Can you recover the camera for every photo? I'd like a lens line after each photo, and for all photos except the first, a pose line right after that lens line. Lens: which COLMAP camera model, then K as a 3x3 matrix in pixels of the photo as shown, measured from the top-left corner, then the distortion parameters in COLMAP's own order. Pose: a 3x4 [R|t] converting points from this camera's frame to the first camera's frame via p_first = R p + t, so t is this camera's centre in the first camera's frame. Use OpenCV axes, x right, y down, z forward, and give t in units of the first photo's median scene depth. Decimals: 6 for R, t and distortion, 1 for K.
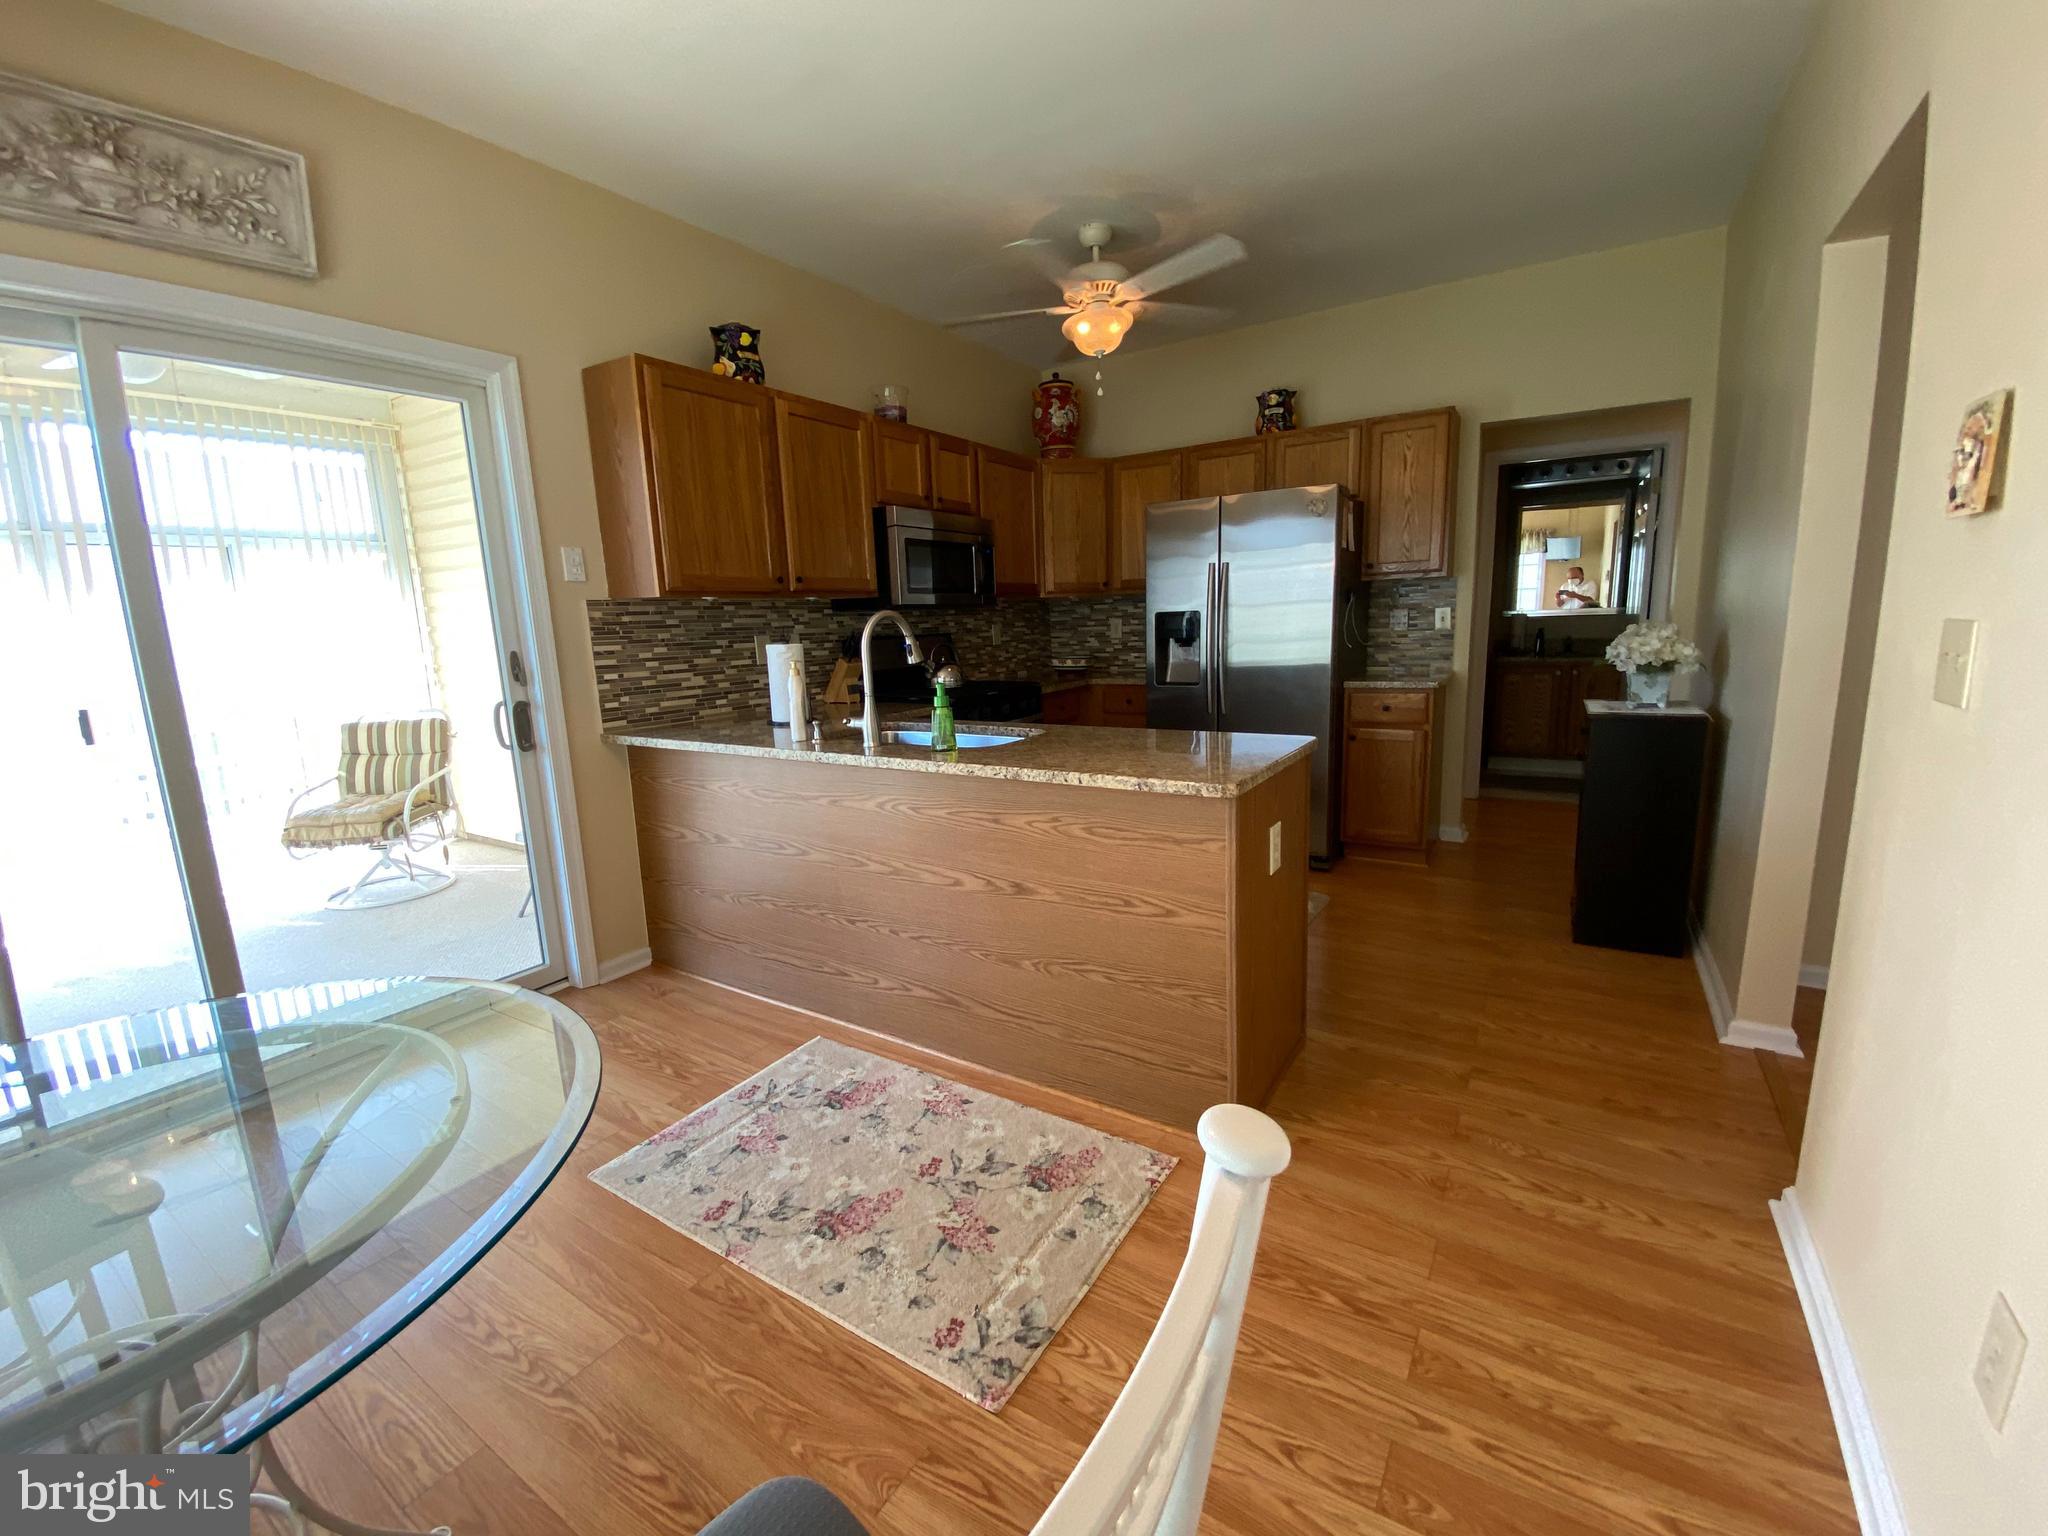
lens RADIAL K [[833.5, 0, 1029.6], [0, 833.5, 772.4], [0, 0, 1]] dist [0.037401, -0.023477]
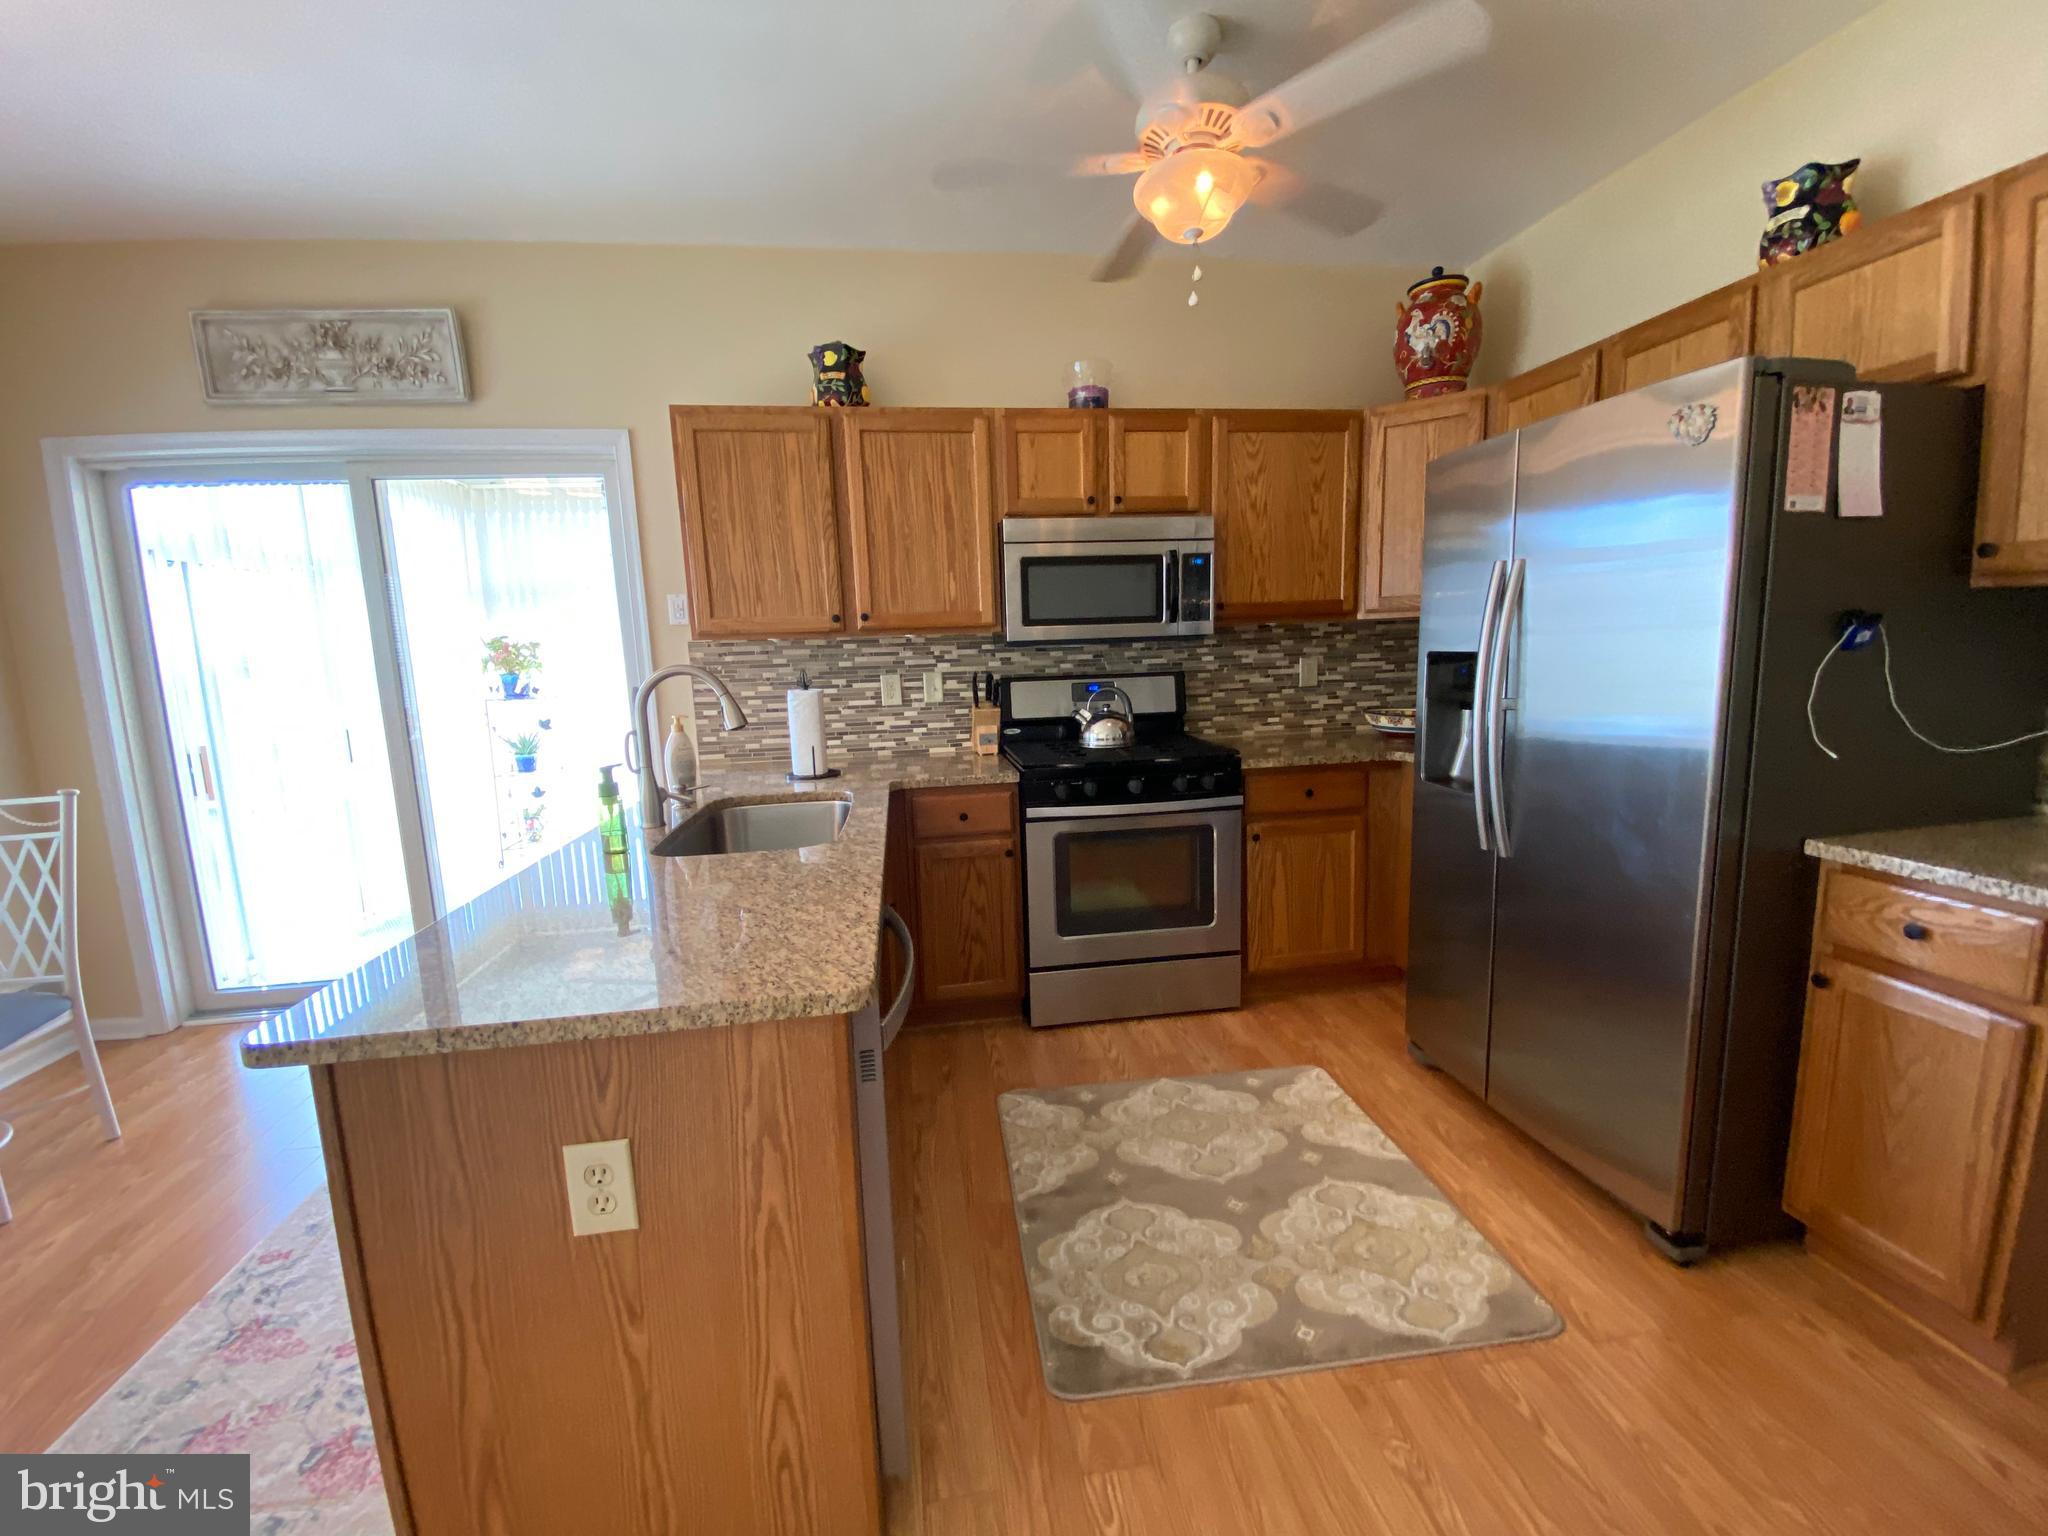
lens RADIAL K [[831.2, 0, 1021.1], [0, 831.2, 771.8], [0, 0, 1]] dist [0.039498, -0.029016]
pose [[0.660461, 0.129038, -0.739689, 0.437205], [-0.128861, 0.989986, 0.057643, -0.119442], [0.739720, 0.057246, 0.670475, 0.460887]]
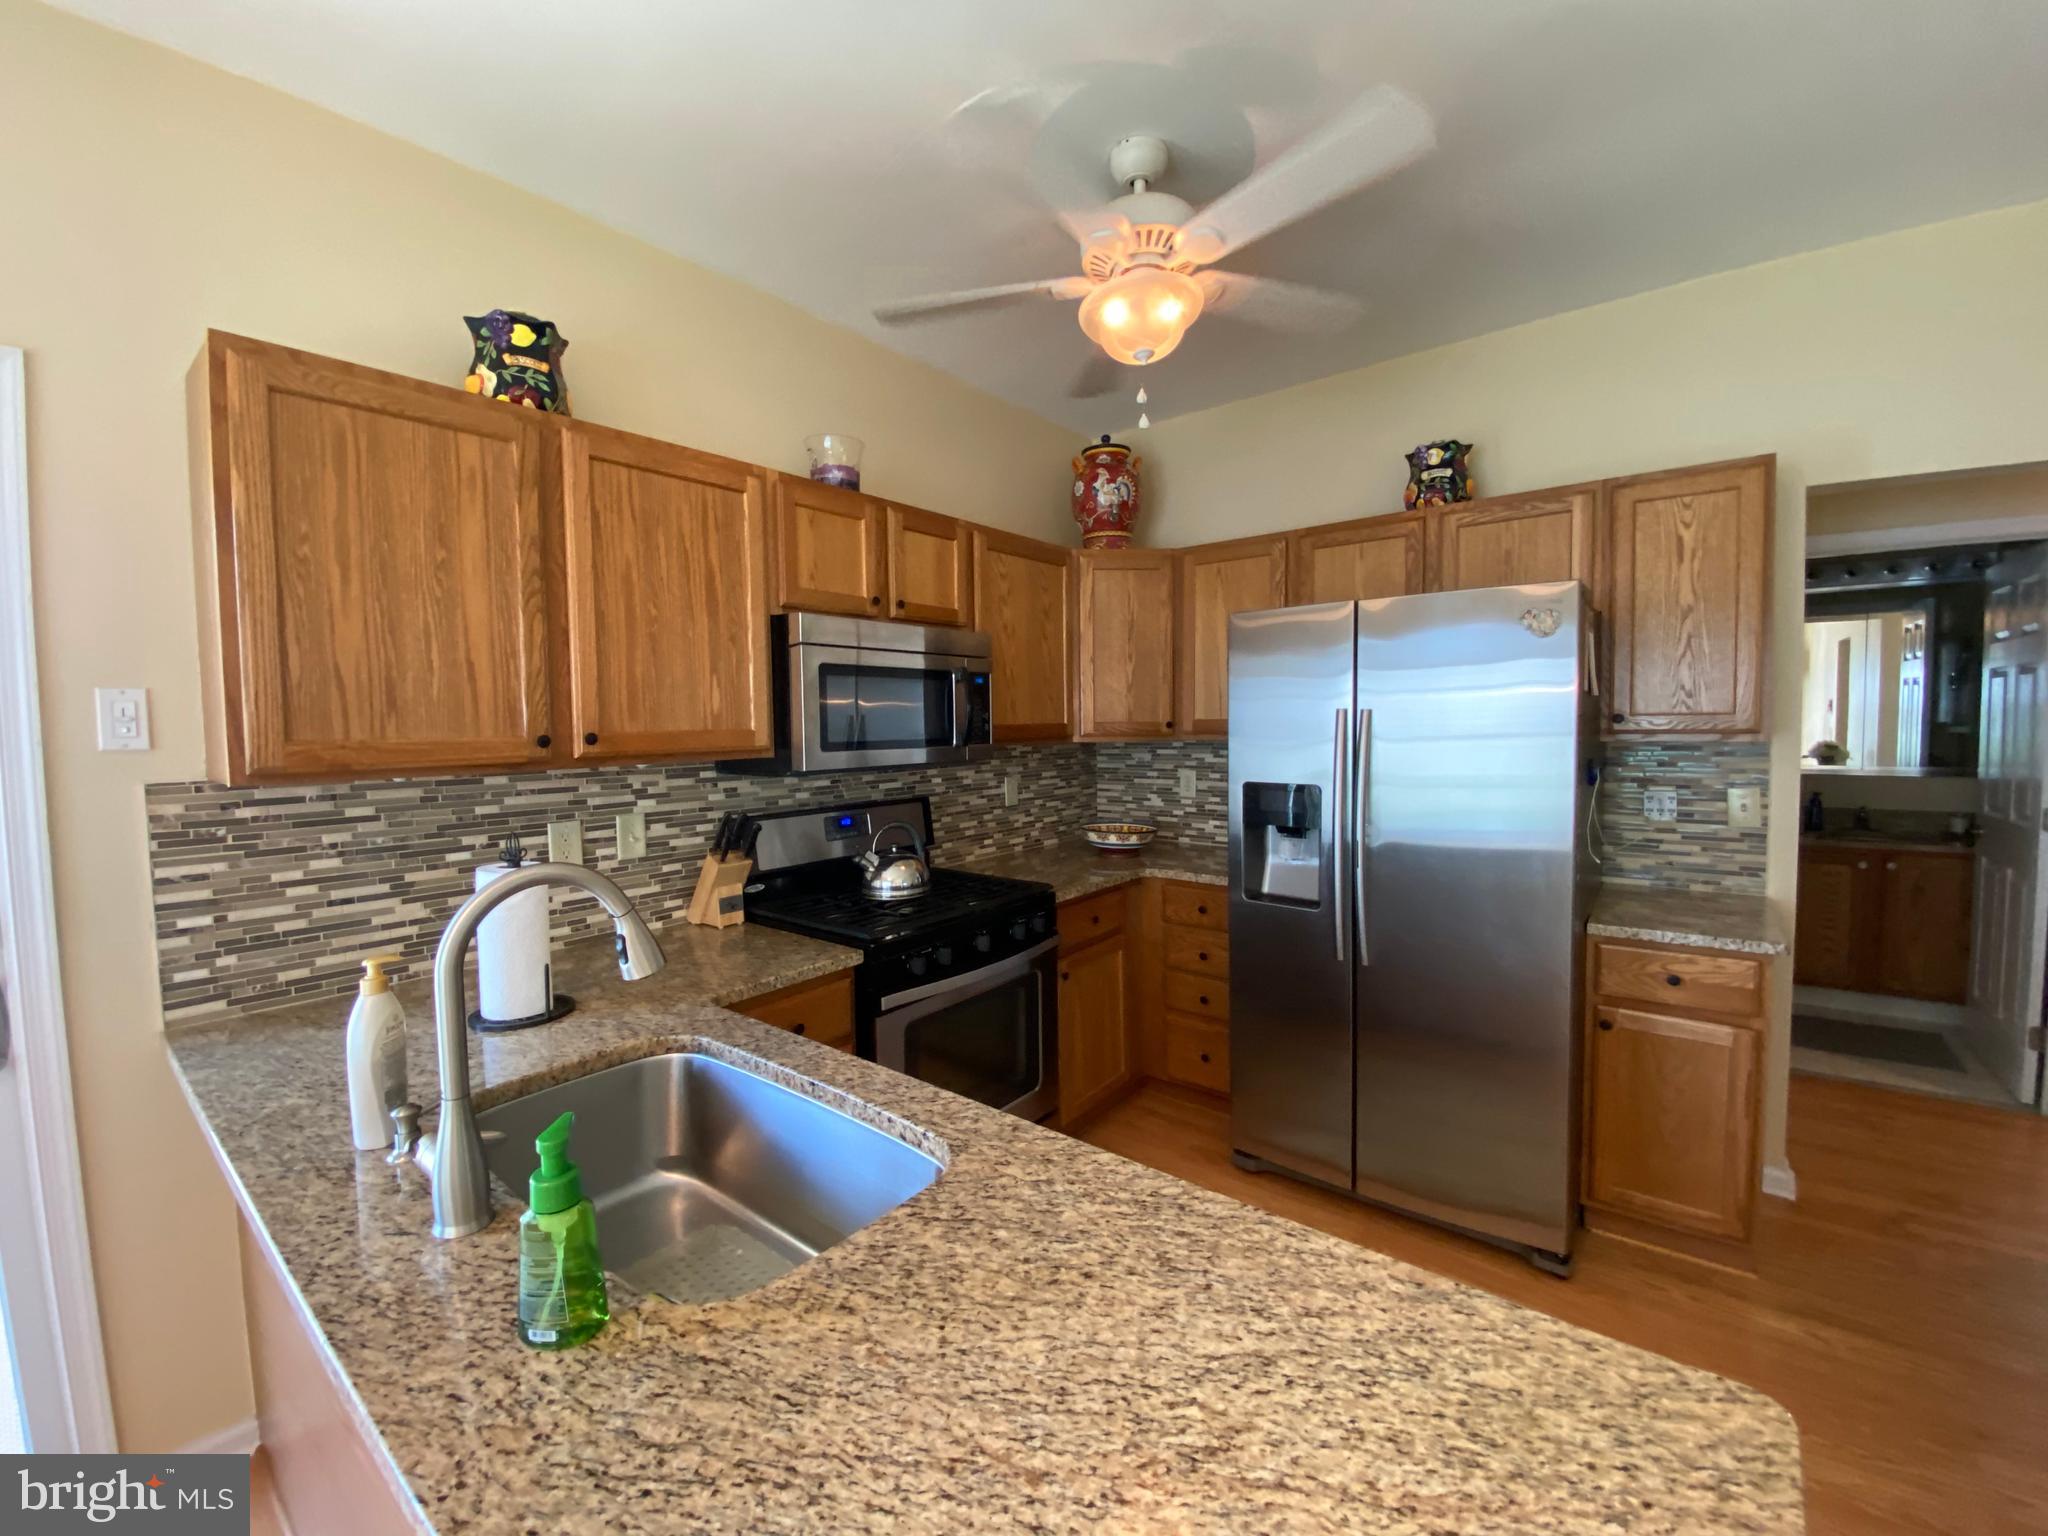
lens RADIAL K [[836.3, 0, 1029.7], [0, 836.3, 768.0], [0, 0, 1]] dist [0.035339, -0.029023]
pose [[0.993739, 0.027631, -0.108252, 0.066356], [-0.040690, 0.991898, -0.120343, -0.132415], [0.104050, 0.123994, 0.986813, 0.405875]]
